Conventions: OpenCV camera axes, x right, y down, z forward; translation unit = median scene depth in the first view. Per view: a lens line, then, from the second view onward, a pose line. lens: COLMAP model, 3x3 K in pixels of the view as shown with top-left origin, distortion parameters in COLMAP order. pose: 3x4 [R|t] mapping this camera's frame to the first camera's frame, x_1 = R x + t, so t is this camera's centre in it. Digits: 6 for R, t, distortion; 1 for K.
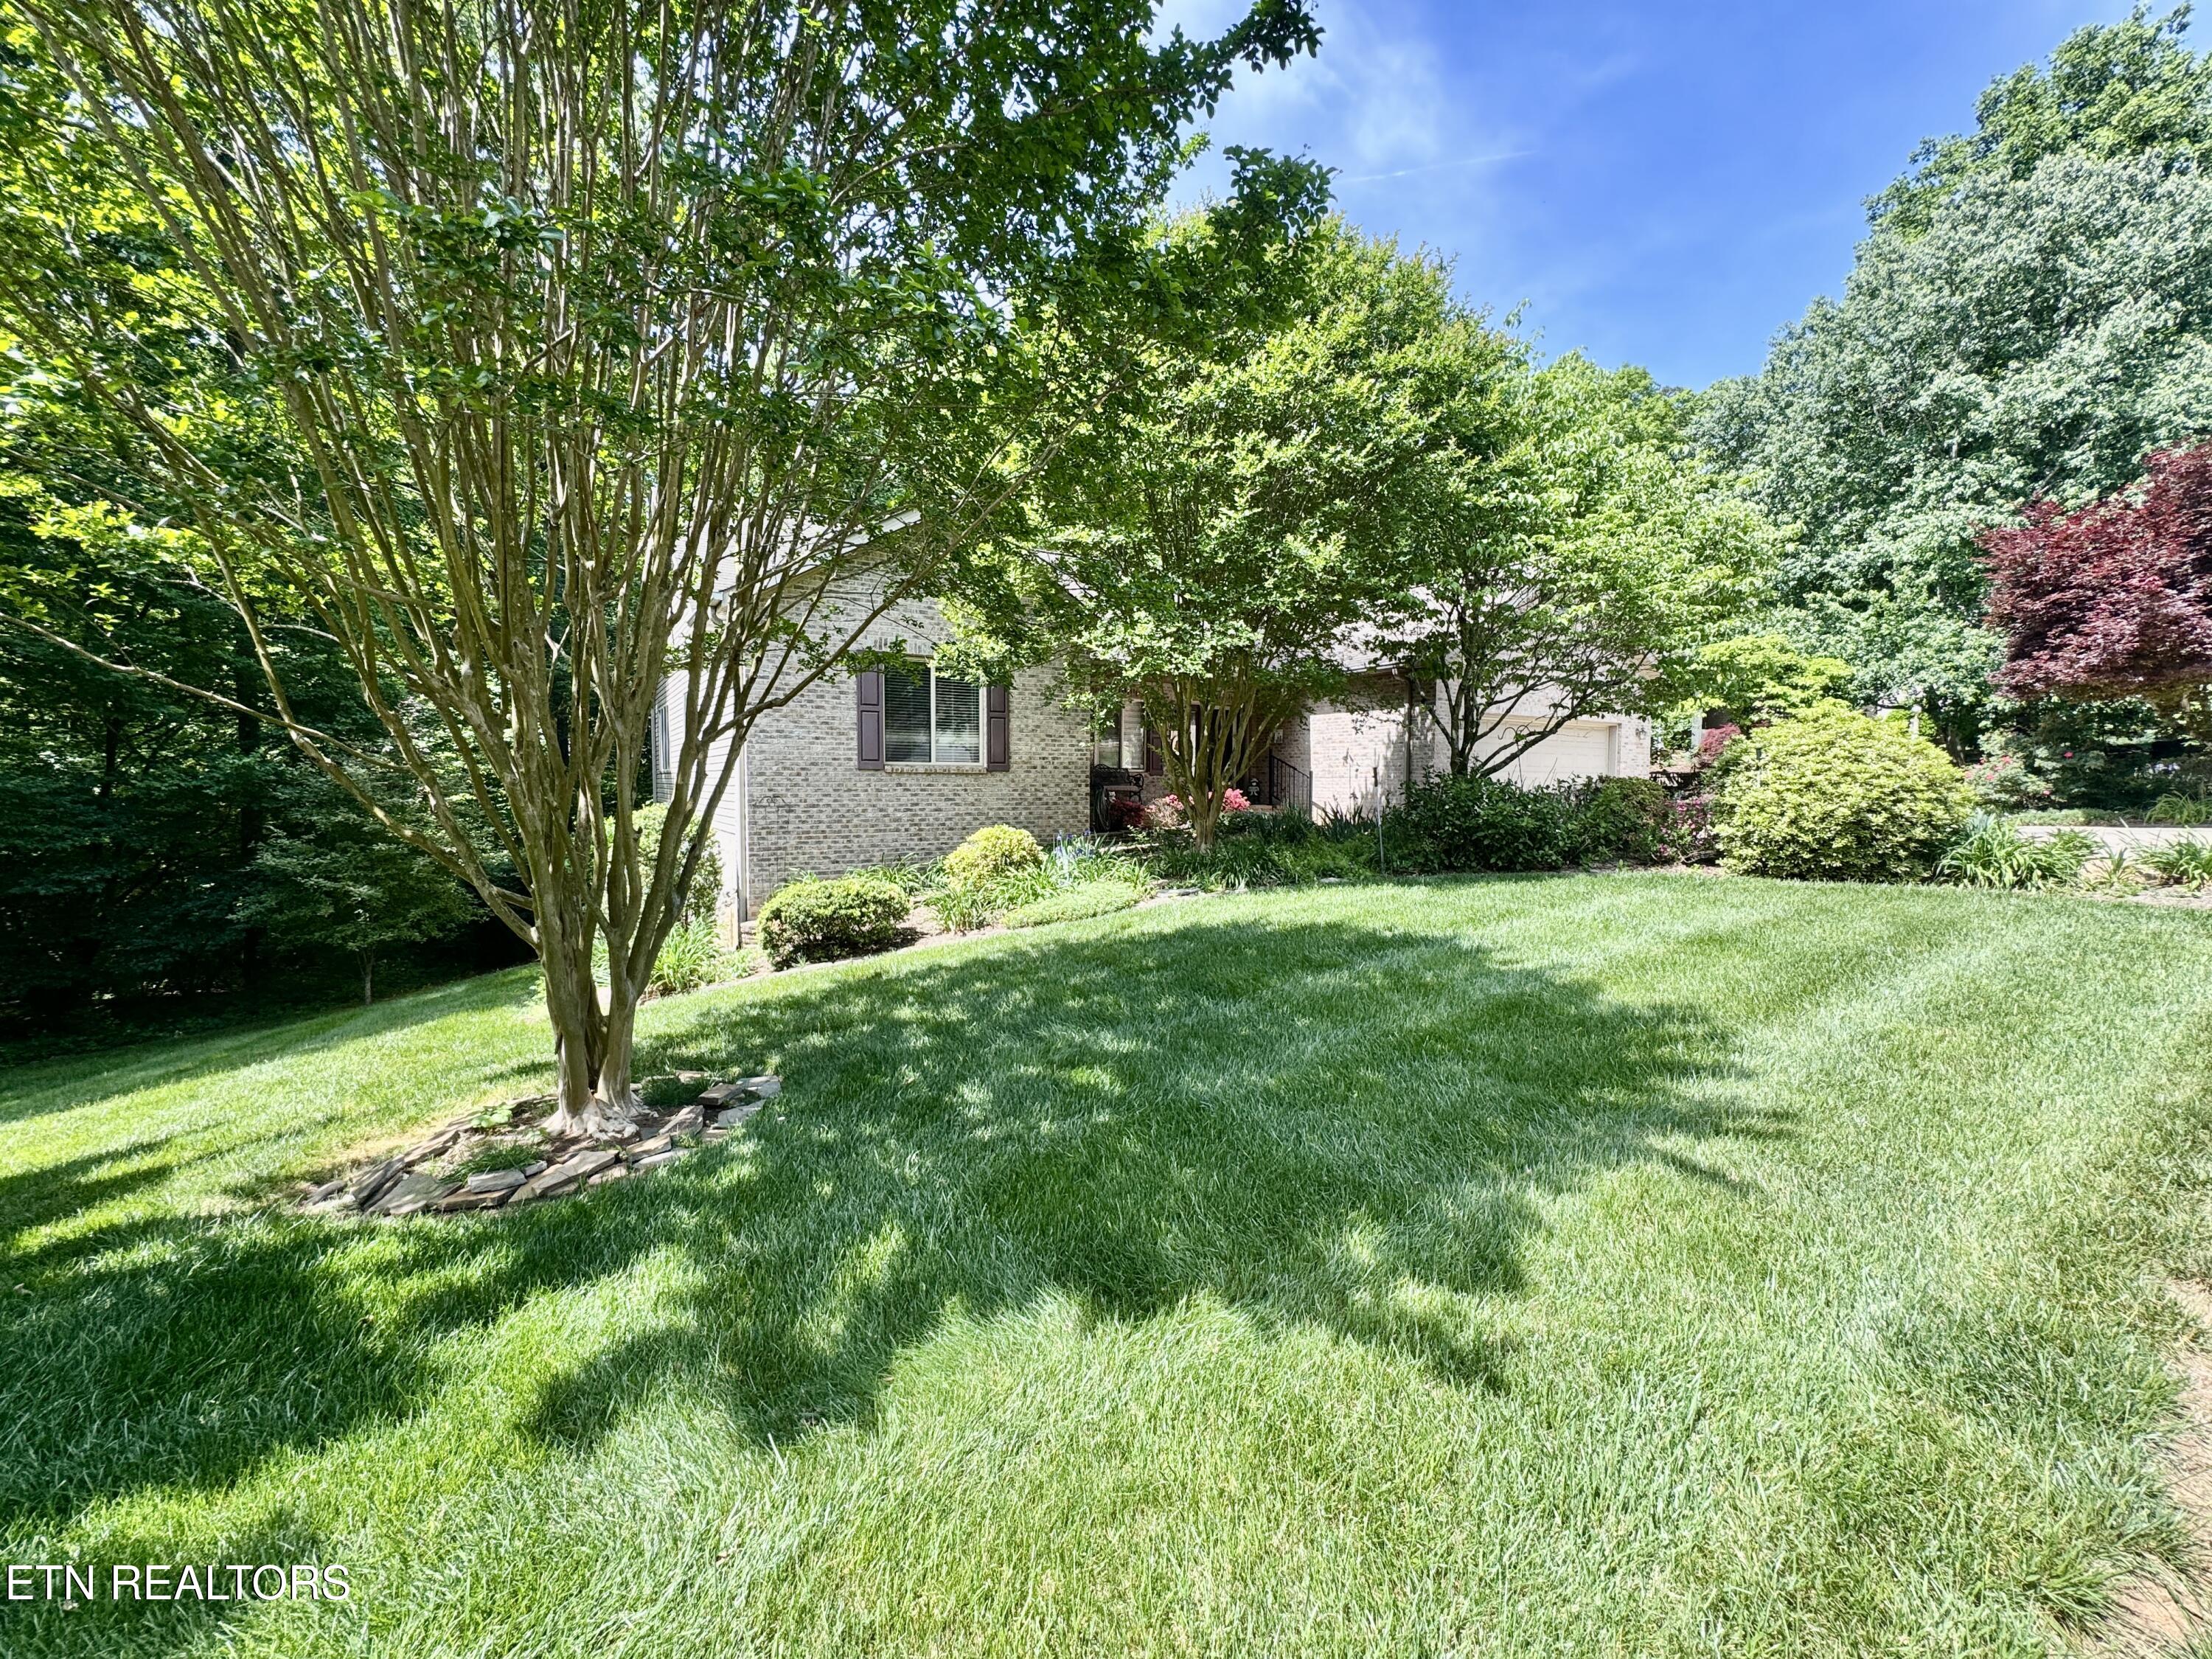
lens RADIAL K [[887.3, 0, 1106.0], [0, 887.3, 829.5], [0, 0, 1]] dist [0.020822, 0.000006]
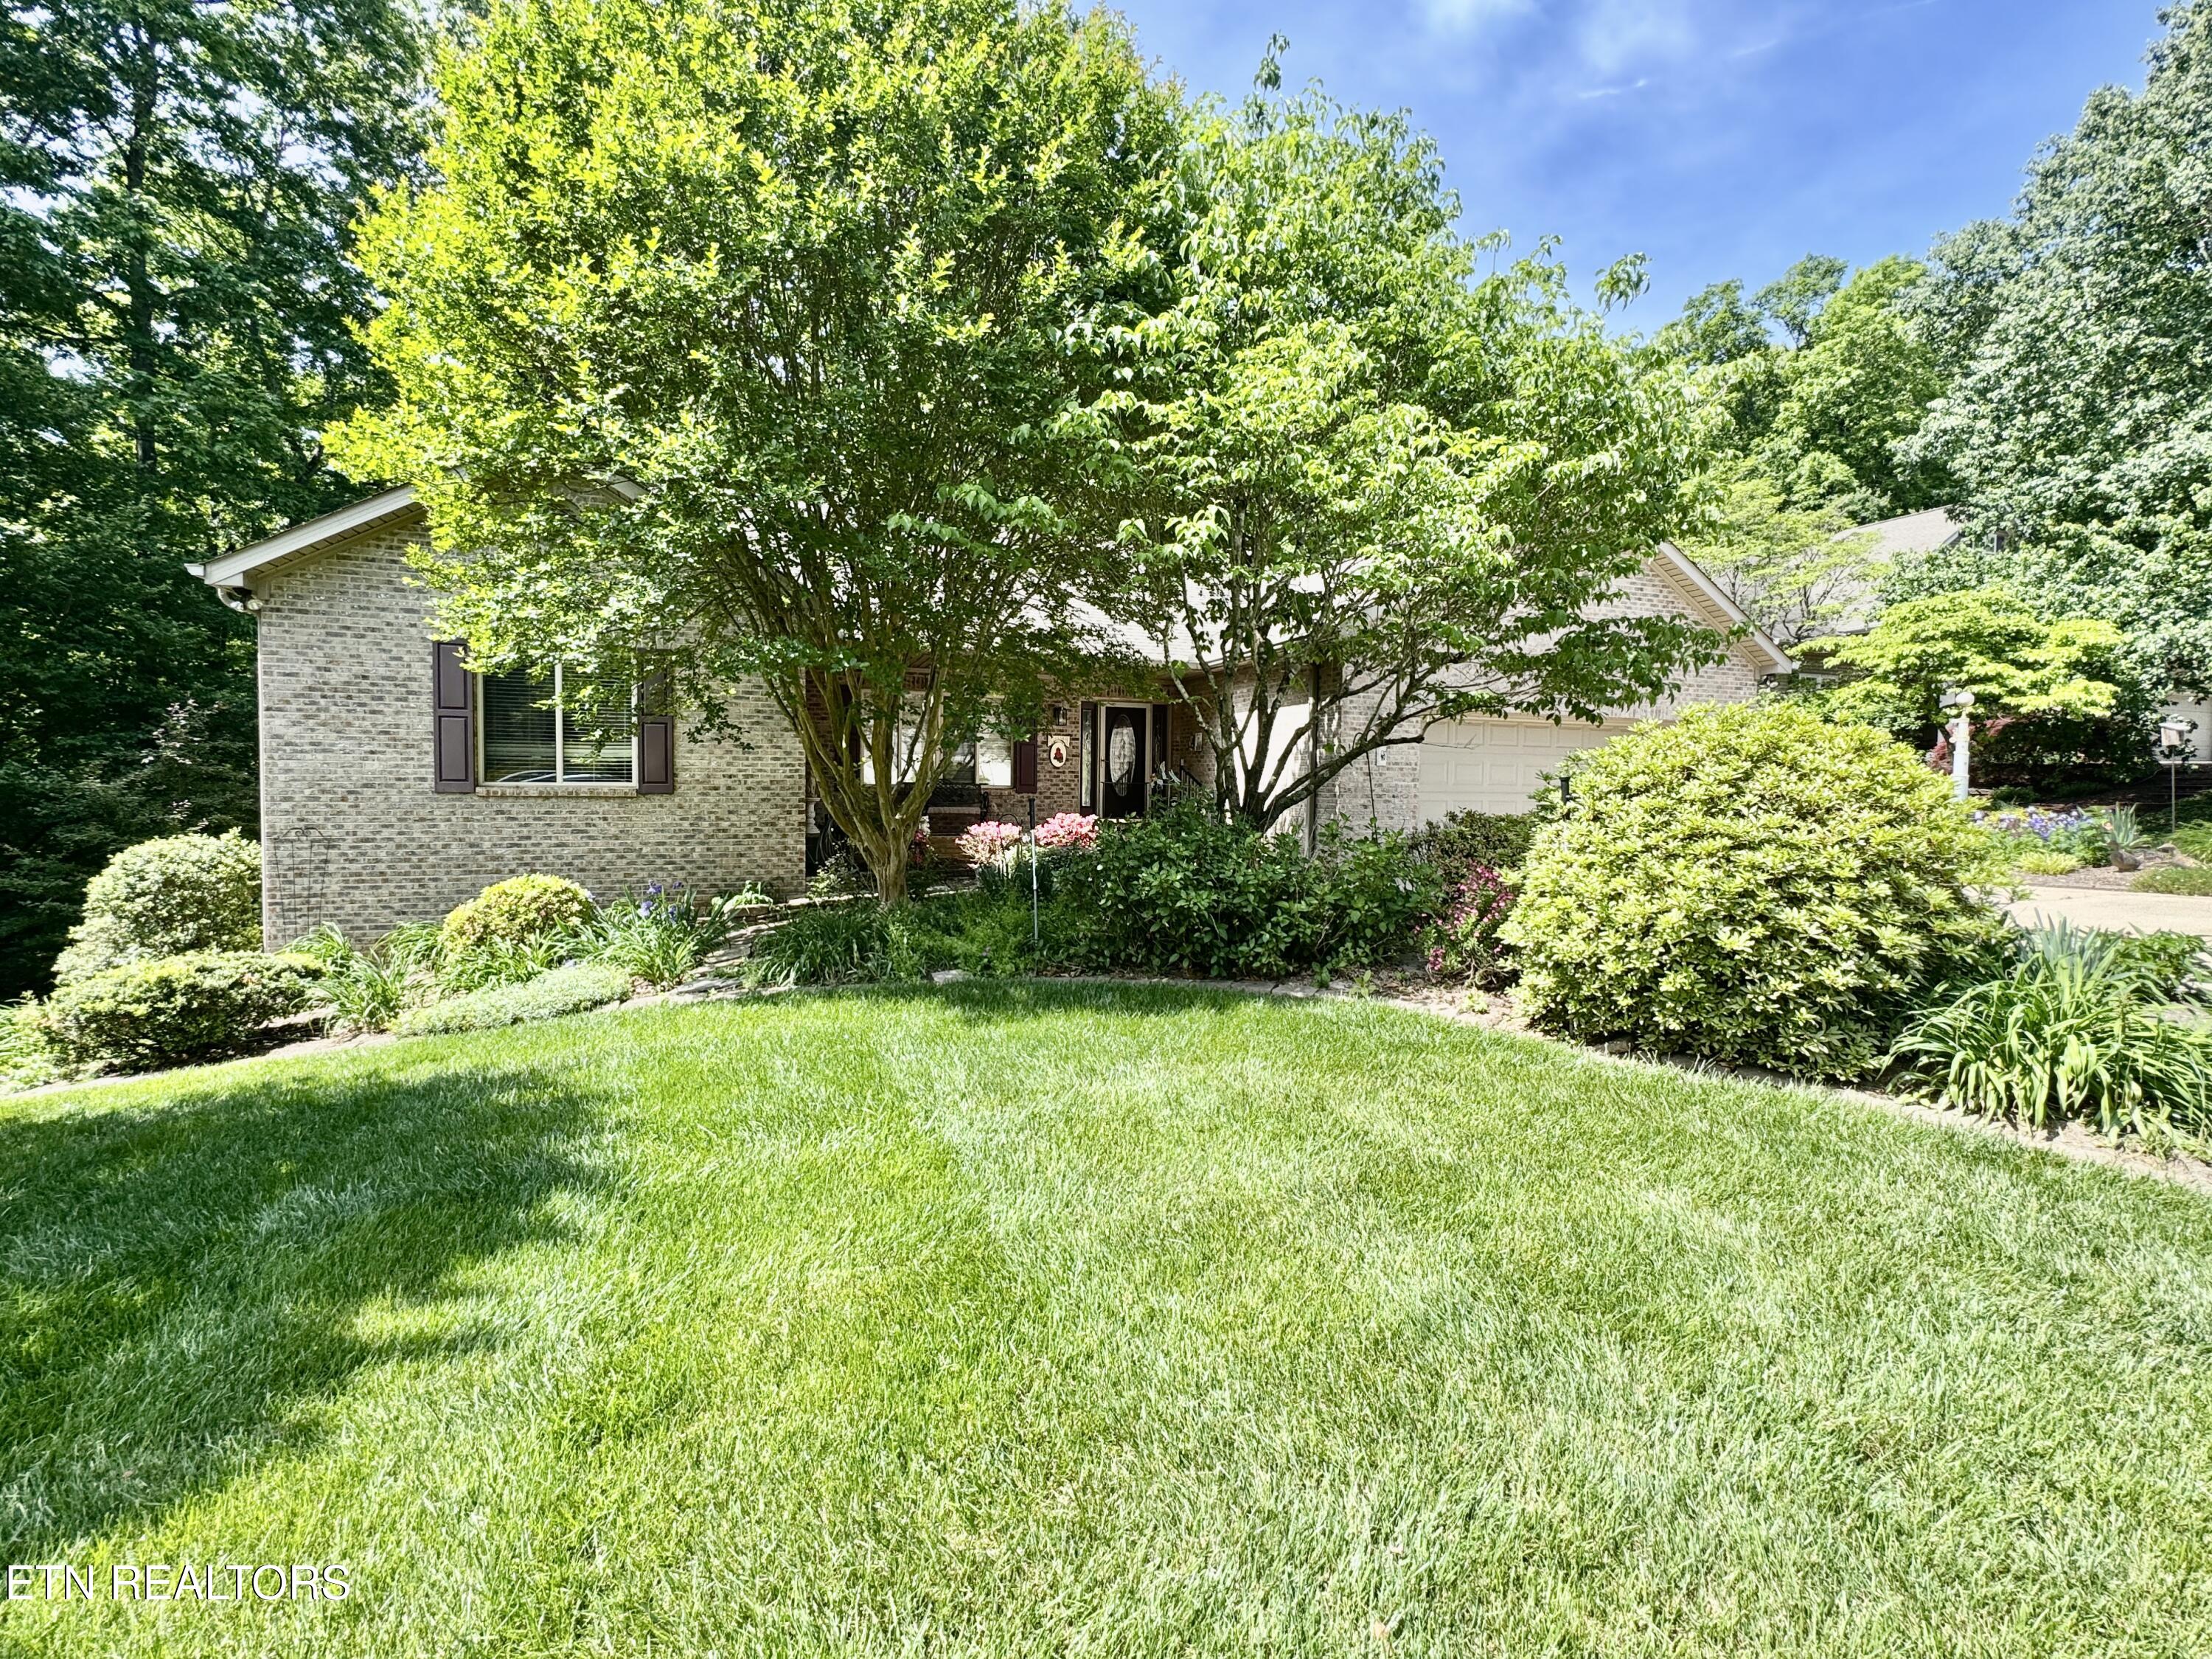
lens RADIAL K [[928.1, 0, 1106.0], [0, 928.1, 829.5], [0, 0, 1]] dist [0.008447, 0.000009]
pose [[0.977652, 0.016191, -0.209605, 0.254799], [-0.017057, 0.999852, -0.002323, -0.024200], [0.209537, 0.005846, 0.977783, 0.186522]]
